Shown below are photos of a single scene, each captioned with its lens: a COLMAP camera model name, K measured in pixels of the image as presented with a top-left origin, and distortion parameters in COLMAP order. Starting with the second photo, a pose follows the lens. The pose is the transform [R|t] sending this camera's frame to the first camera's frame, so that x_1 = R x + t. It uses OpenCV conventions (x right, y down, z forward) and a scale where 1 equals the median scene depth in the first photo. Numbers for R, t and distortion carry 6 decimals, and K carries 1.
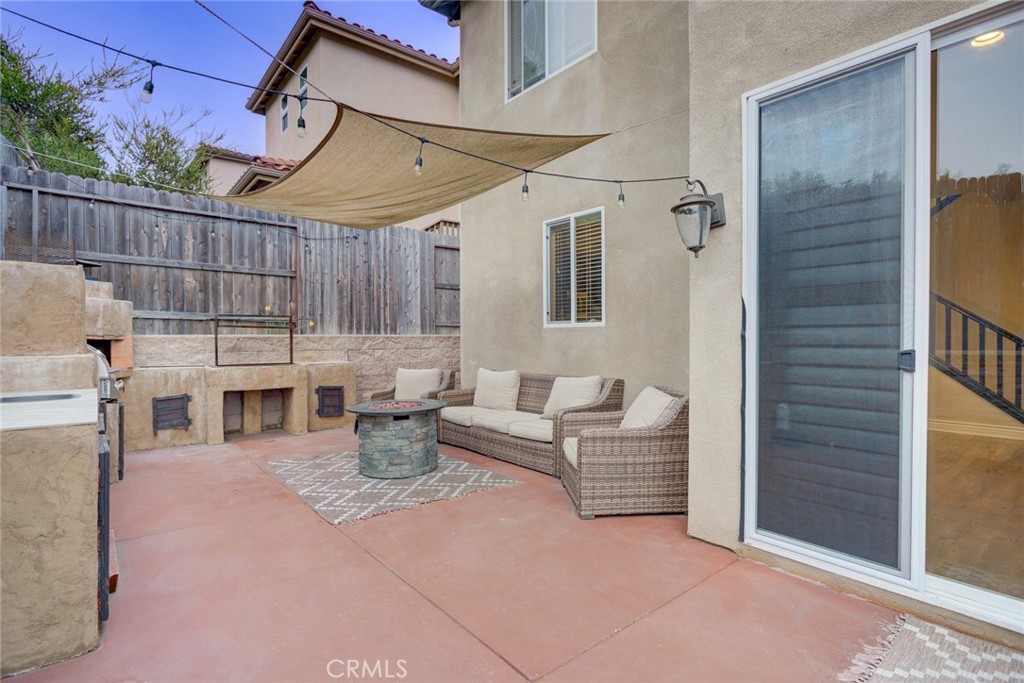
lens RADIAL K [[506.1, 0, 514.6], [0, 506.1, 340.6], [0, 0, 1]] dist [-0.018619, 0.006820]
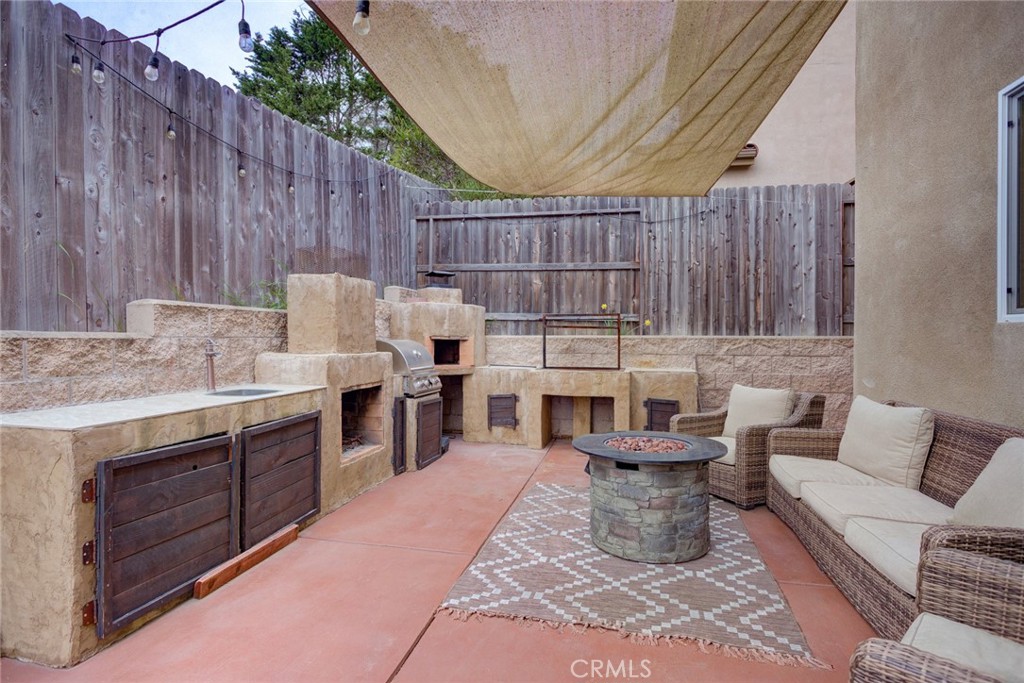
lens RADIAL K [[506.1, 0, 506.7], [0, 506.1, 341.1], [0, 0, 1]] dist [-0.018619, 0.006820]
pose [[0.613865, 0.011817, -0.789322, 0.143202], [-0.011160, 0.999918, 0.006291, -0.006835], [0.789332, 0.004947, 0.613947, 0.366905]]
